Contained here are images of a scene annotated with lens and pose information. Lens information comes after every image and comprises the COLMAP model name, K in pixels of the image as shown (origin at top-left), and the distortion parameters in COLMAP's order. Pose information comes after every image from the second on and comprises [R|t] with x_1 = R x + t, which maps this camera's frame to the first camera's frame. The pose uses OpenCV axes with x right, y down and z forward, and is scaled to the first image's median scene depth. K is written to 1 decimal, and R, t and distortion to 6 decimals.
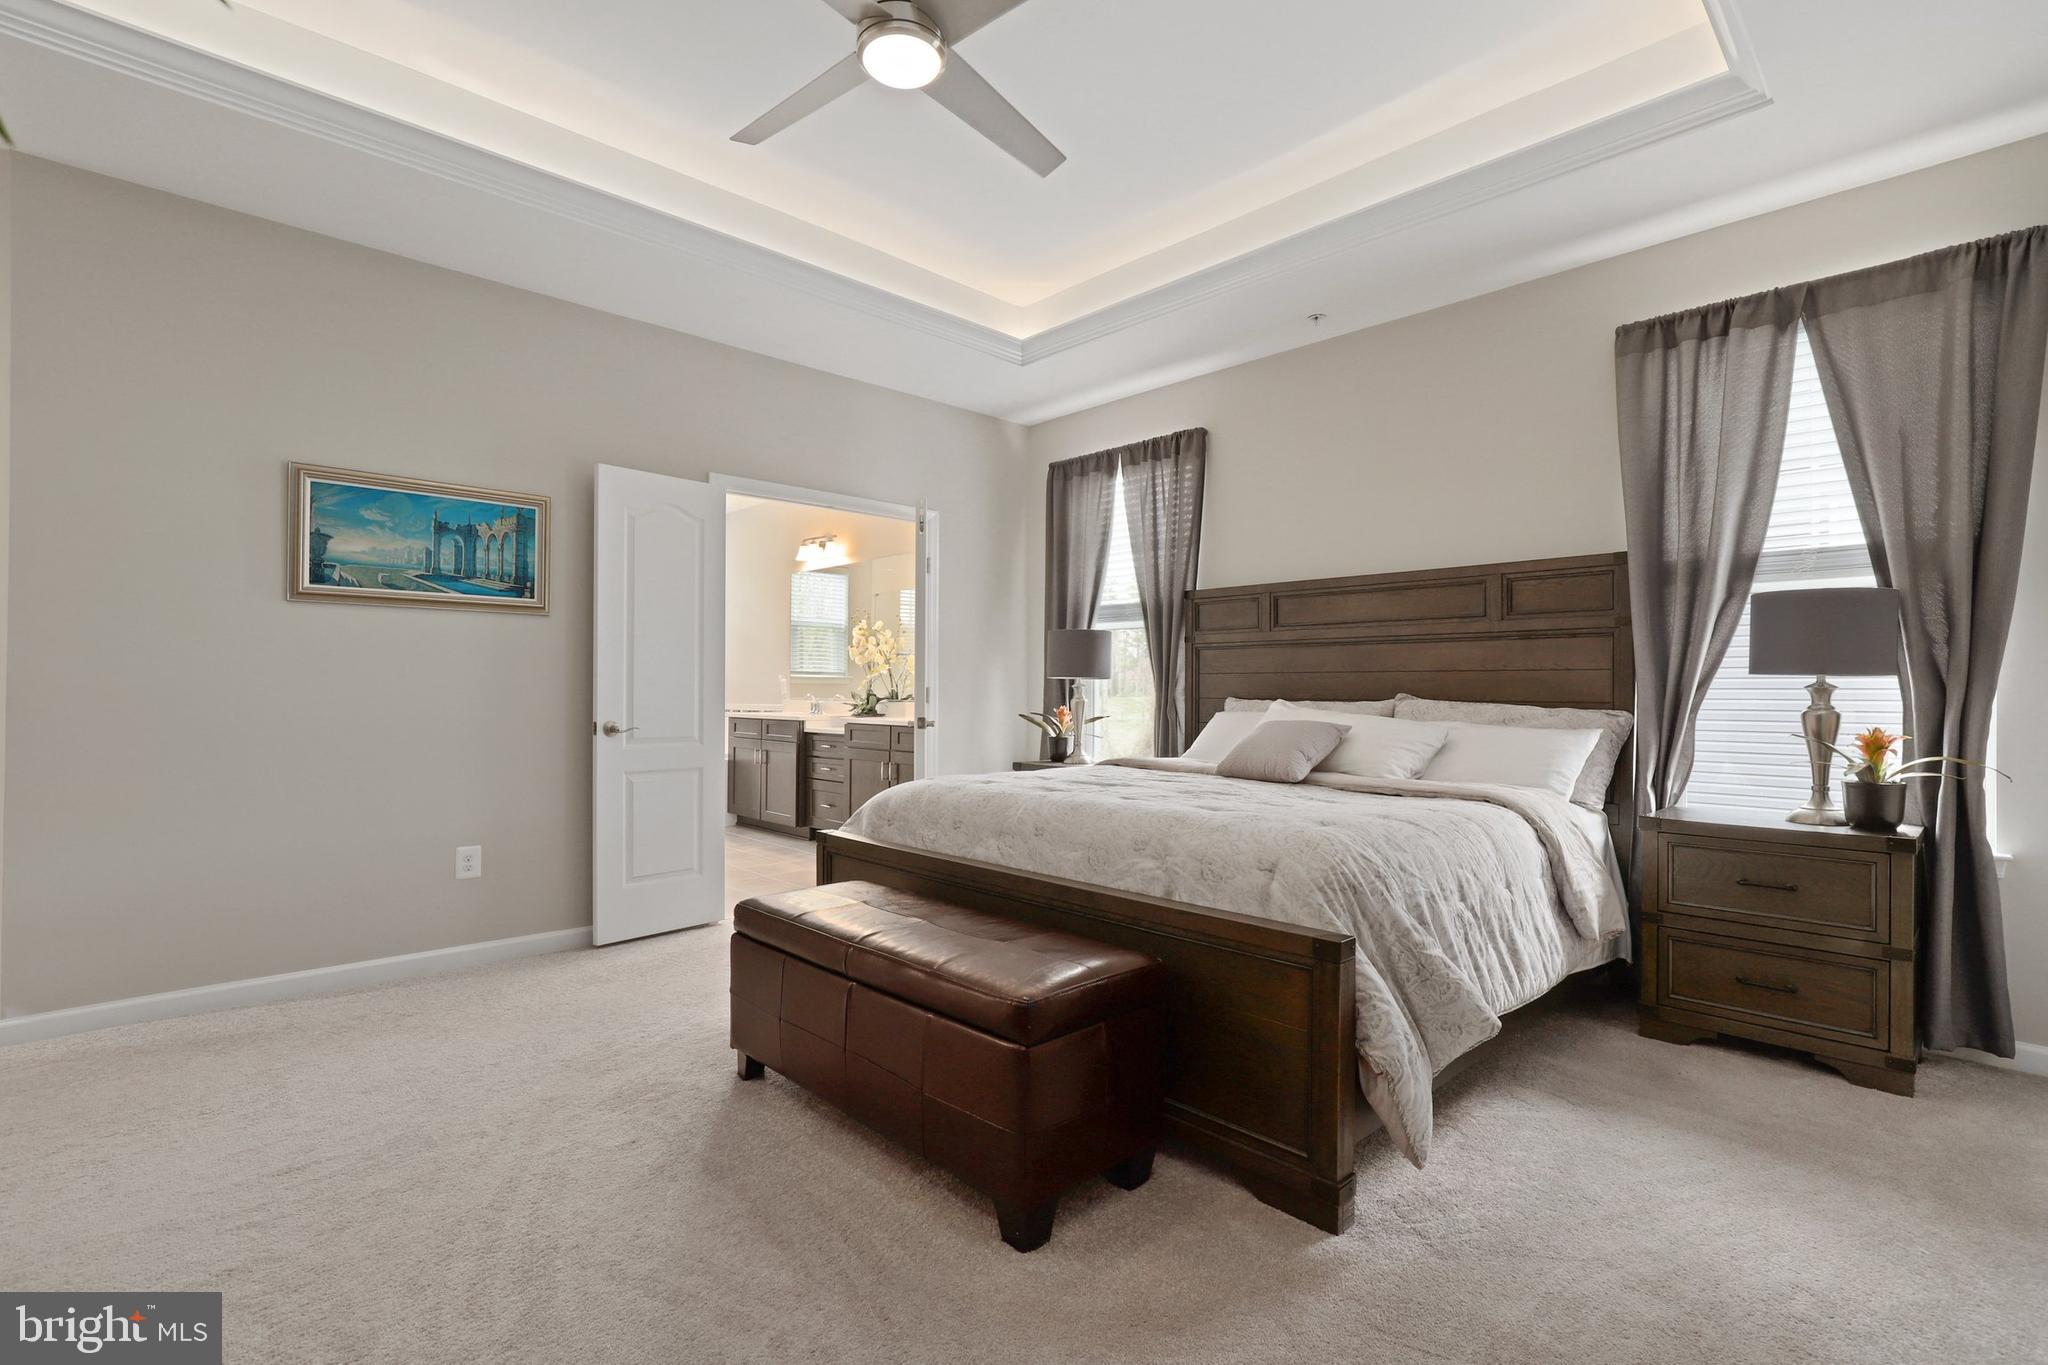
lens RADIAL K [[932.9, 0, 1026.9], [0, 932.9, 680.2], [0, 0, 1]] dist [-0.021425, 0.003991]
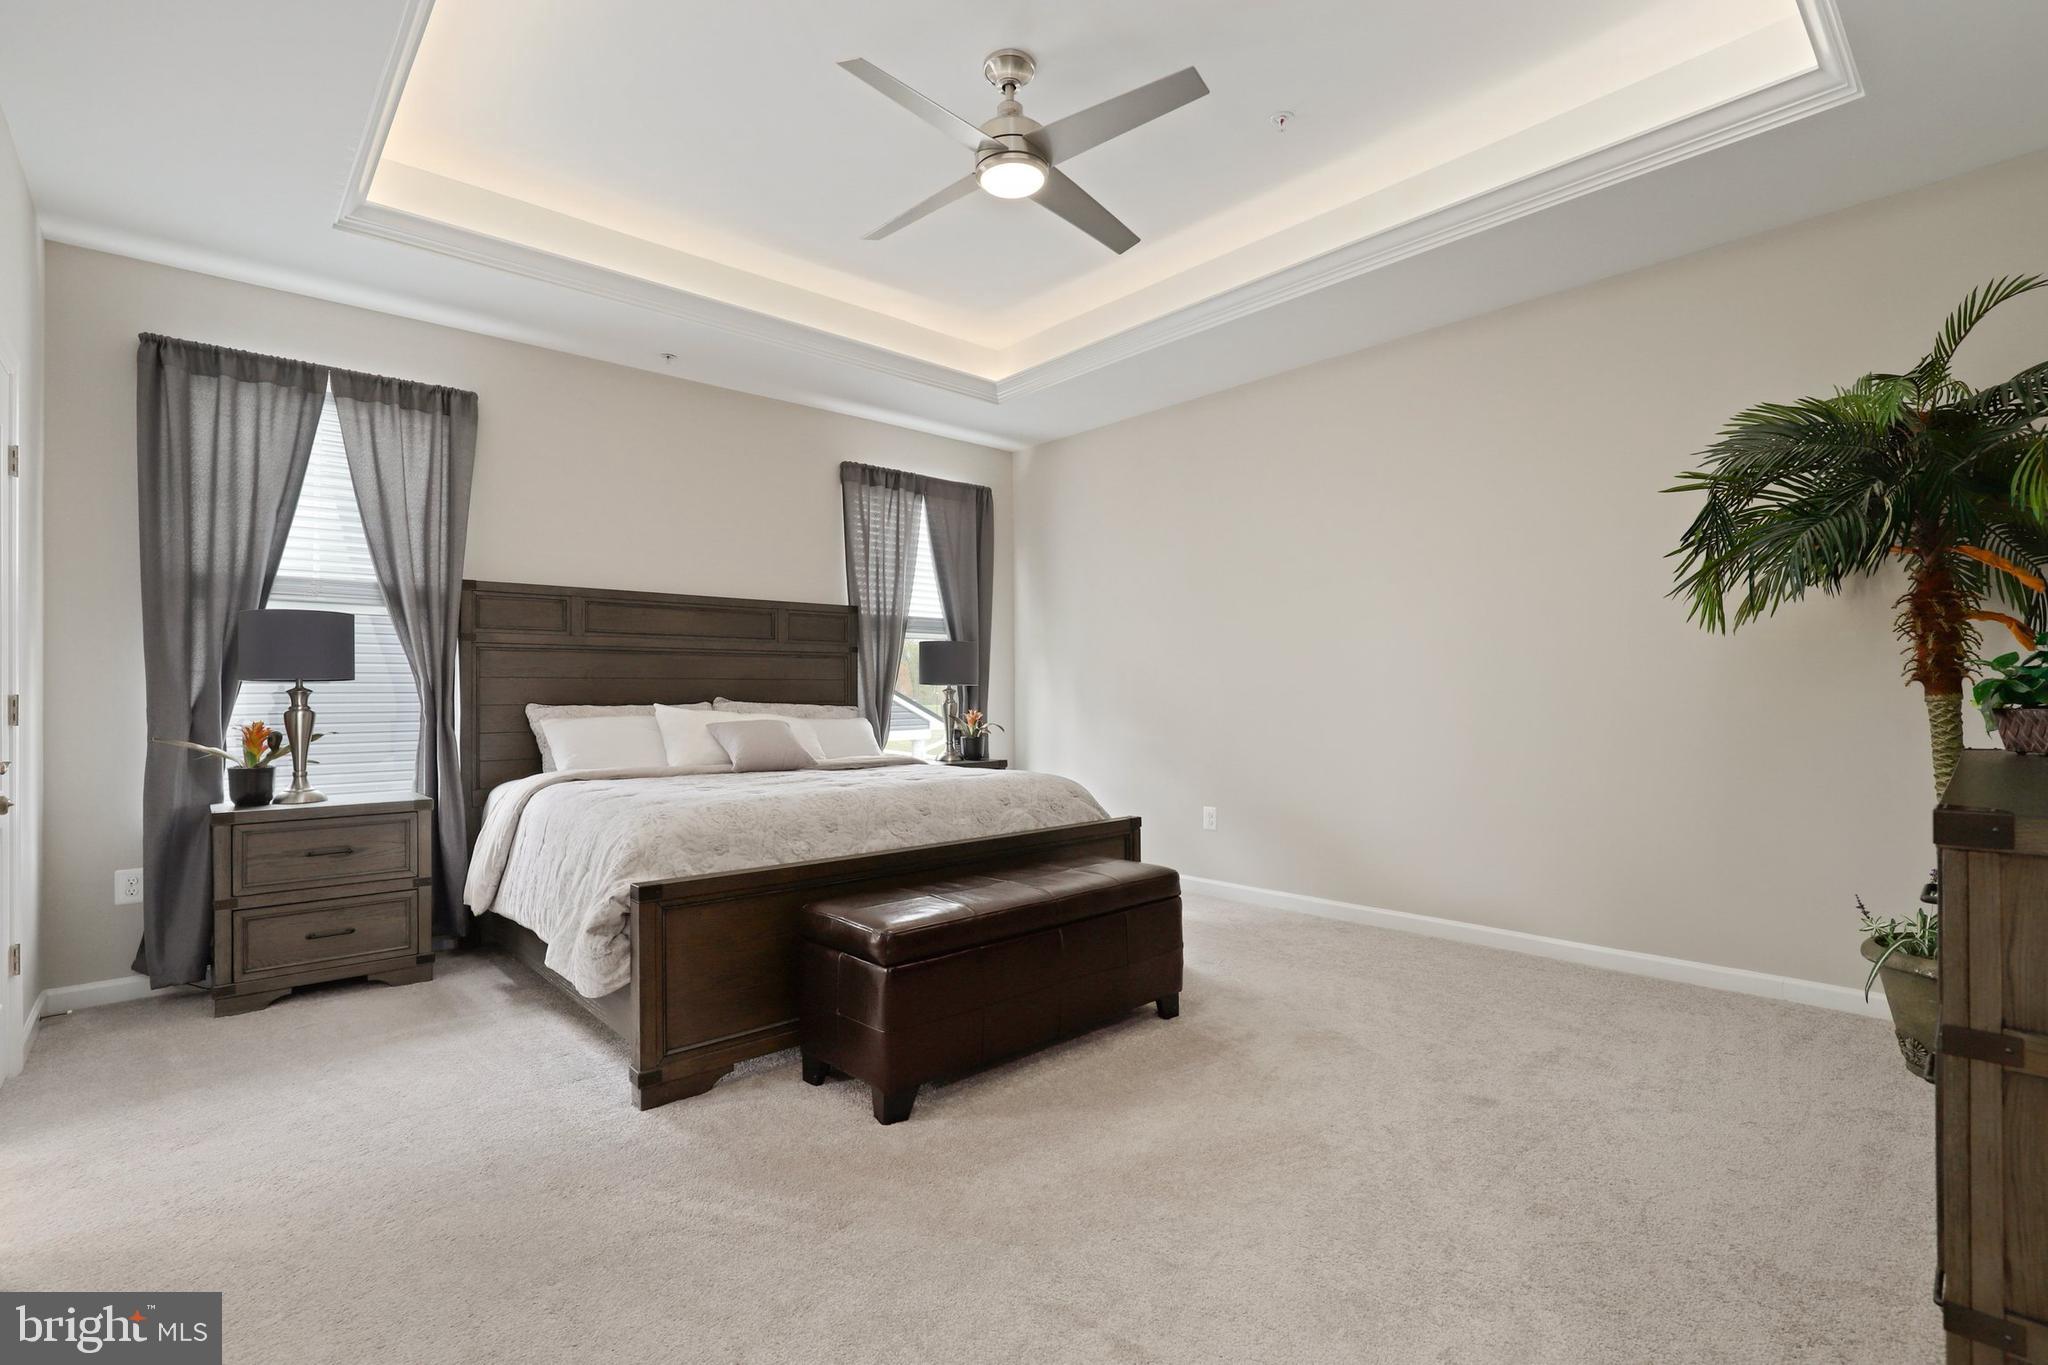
lens RADIAL K [[932.9, 0, 1026.7], [0, 932.9, 689.9], [0, 0, 1]] dist [-0.021425, 0.003991]
pose [[0.025241, -0.003779, 0.999674, -0.736190], [-0.005522, 0.999977, 0.003920, -0.001341], [-0.999666, -0.005619, 0.025220, 0.514306]]
